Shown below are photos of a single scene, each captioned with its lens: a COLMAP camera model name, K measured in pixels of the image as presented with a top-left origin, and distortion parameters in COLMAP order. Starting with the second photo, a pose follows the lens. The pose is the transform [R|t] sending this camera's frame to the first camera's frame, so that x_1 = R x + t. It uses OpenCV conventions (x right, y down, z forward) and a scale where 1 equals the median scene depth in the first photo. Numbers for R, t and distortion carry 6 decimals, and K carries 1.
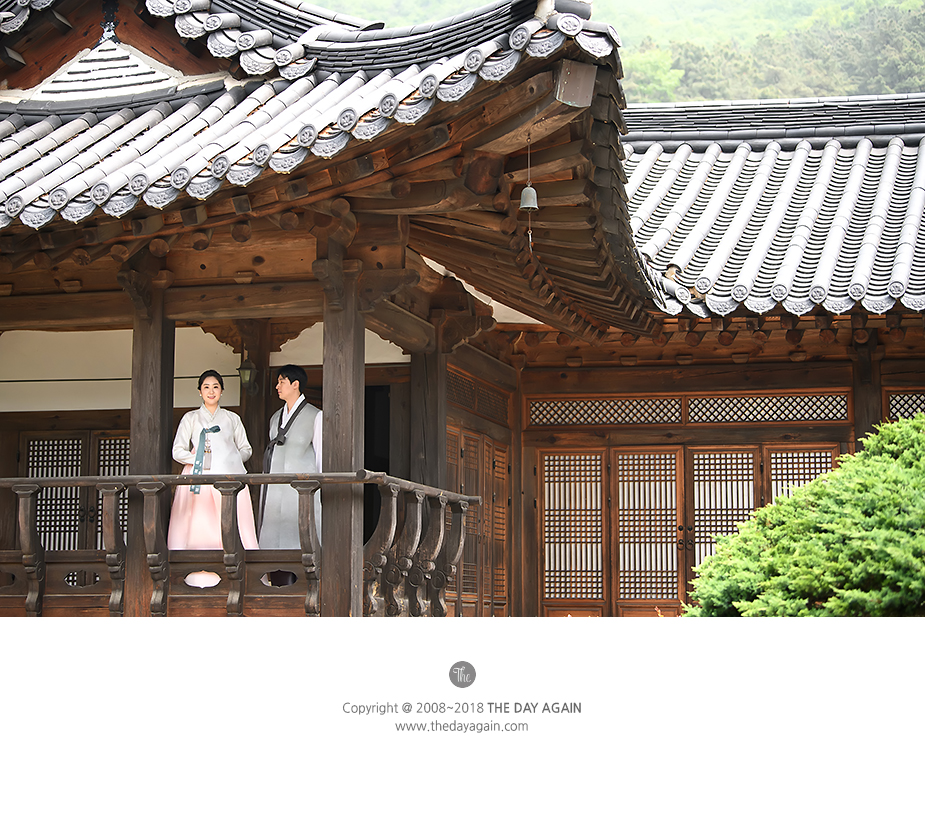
lens RADIAL K [[1771.6, 0, 462.5], [0, 1771.6, 410.0], [0, 0, 1]] dist [-0.020726, -0.169999]
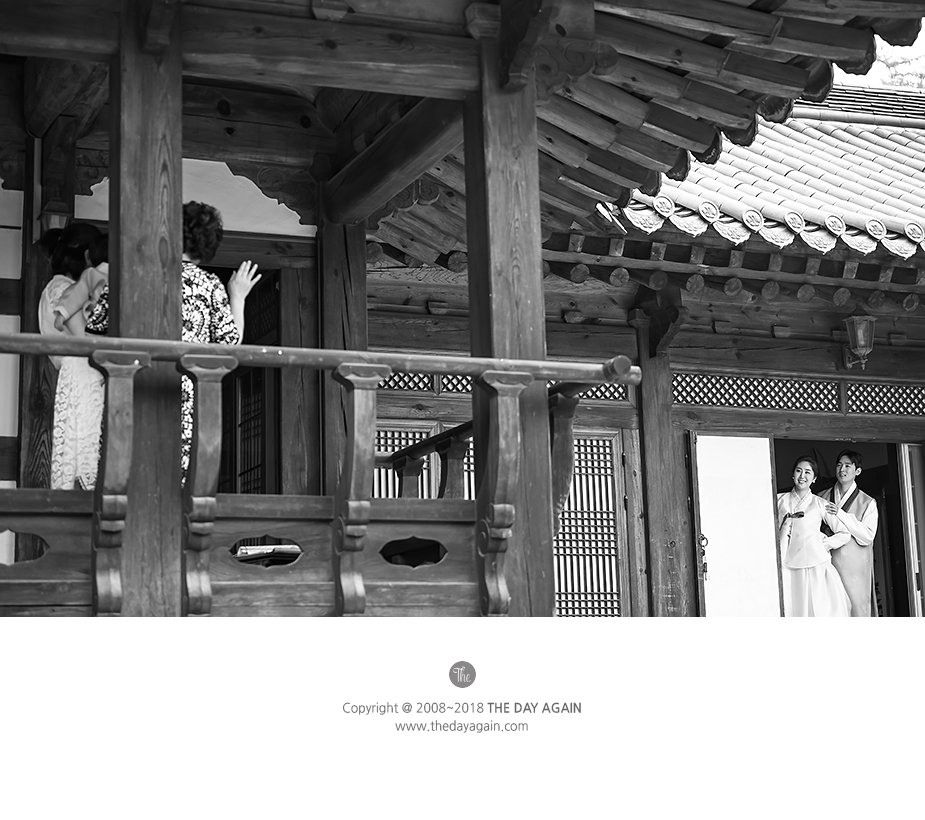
lens RADIAL K [[1771.6, 0, 462.5], [0, 1771.6, 410.0], [0, 0, 1]] dist [-0.020726, -0.169999]
pose [[0.795781, 0.070630, 0.601451, -0.414951], [-0.037051, 0.996993, -0.068057, 0.086351], [-0.604450, 0.031875, 0.796005, 0.538730]]
